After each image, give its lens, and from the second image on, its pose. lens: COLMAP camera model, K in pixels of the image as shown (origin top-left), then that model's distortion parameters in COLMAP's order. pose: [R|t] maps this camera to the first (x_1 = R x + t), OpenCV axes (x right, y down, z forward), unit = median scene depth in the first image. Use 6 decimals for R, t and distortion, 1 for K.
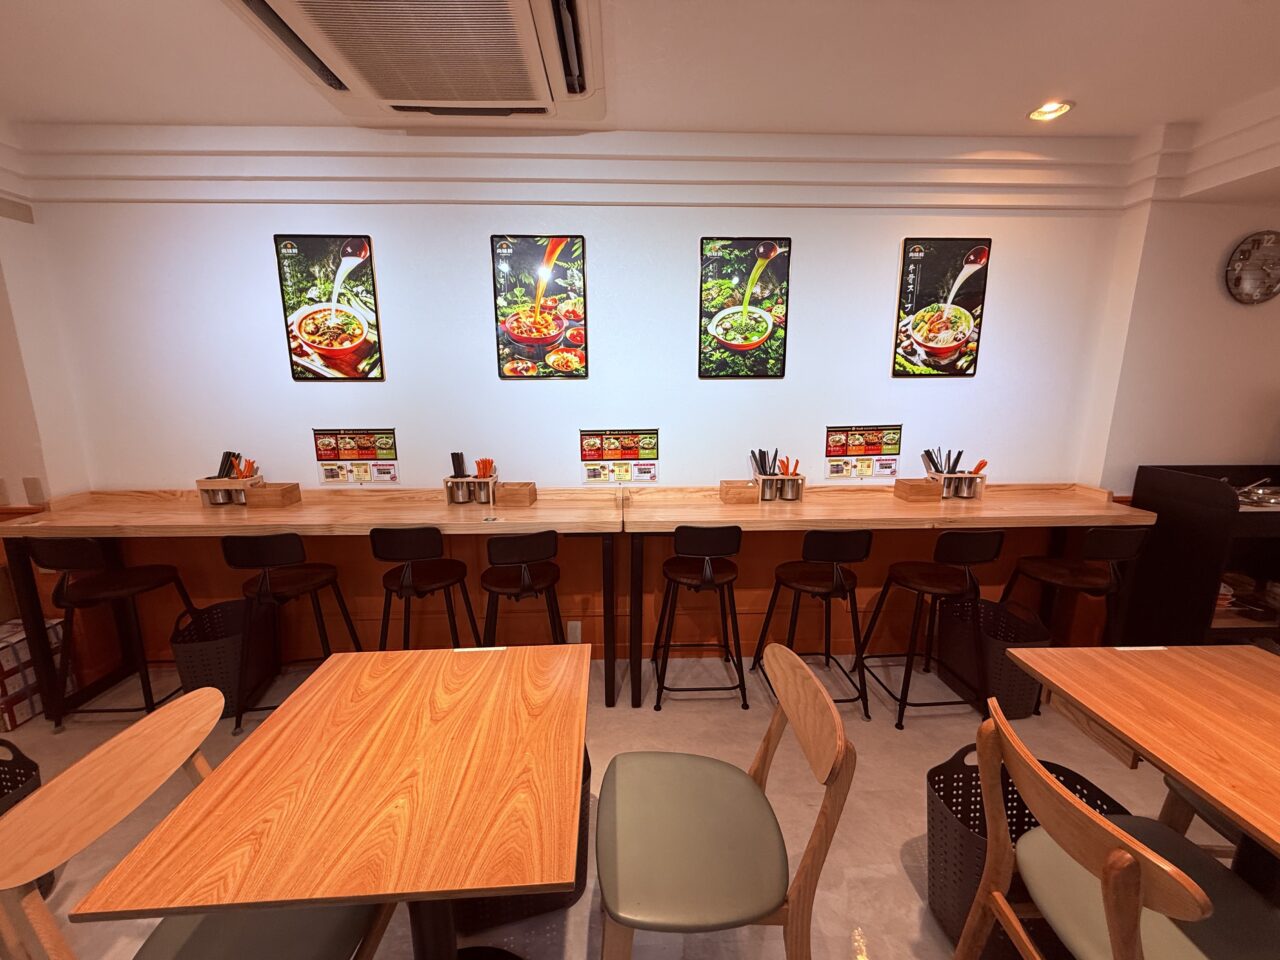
lens RADIAL K [[520.3, 0, 639.3], [0, 520.3, 479.5], [0, 0, 1]] dist [-0.000987, 0.000151]
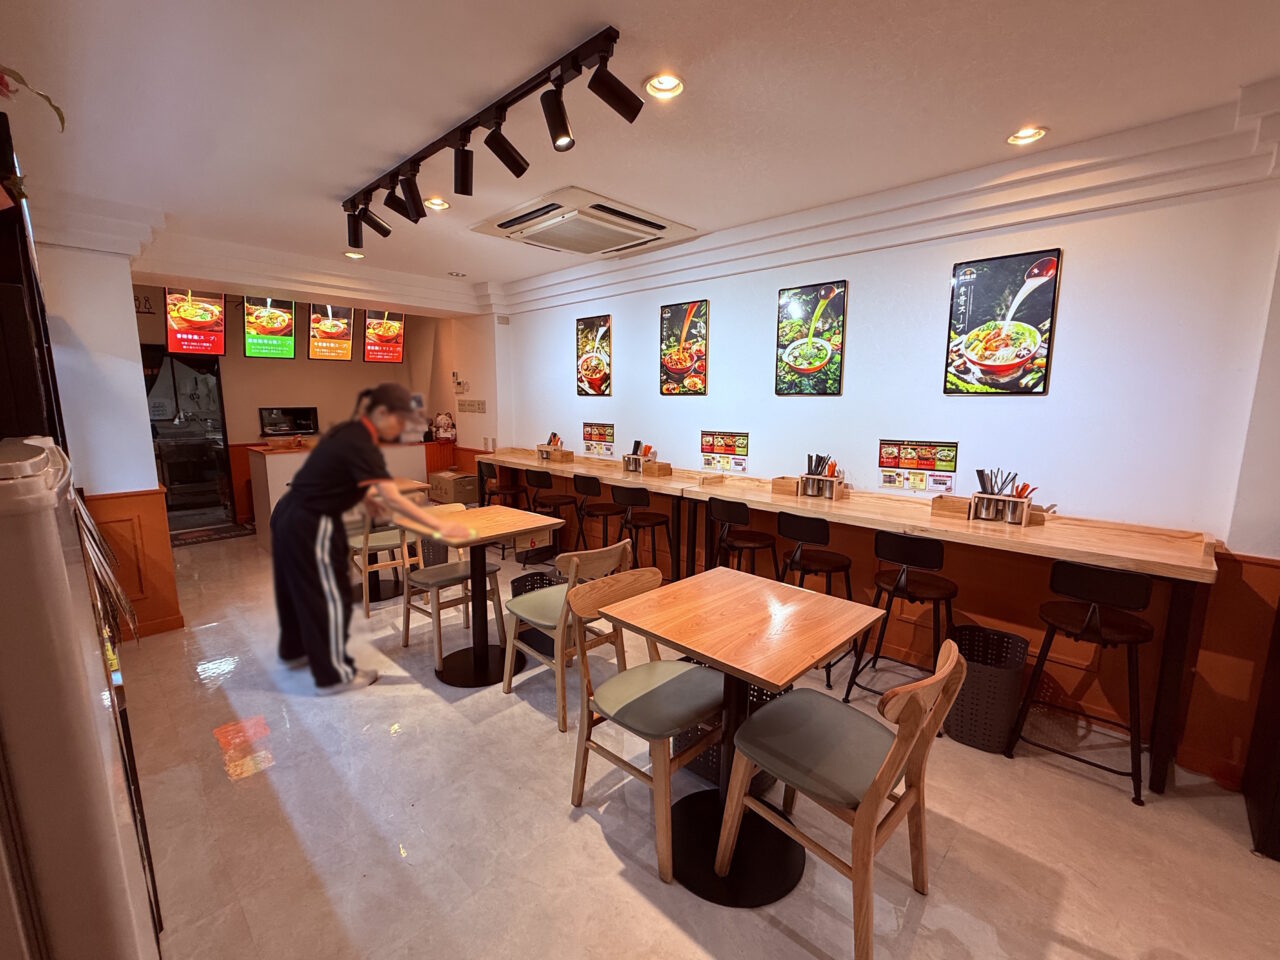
lens RADIAL K [[554.7, 0, 640.5], [0, 554.7, 483.1], [0, 0, 1]] dist [0.000234, -0.000126]
pose [[0.693024, 0.117145, -0.711333, 0.899524], [-0.146086, 0.989058, 0.020555, 0.042732], [0.705958, 0.089670, 0.702554, -0.189991]]
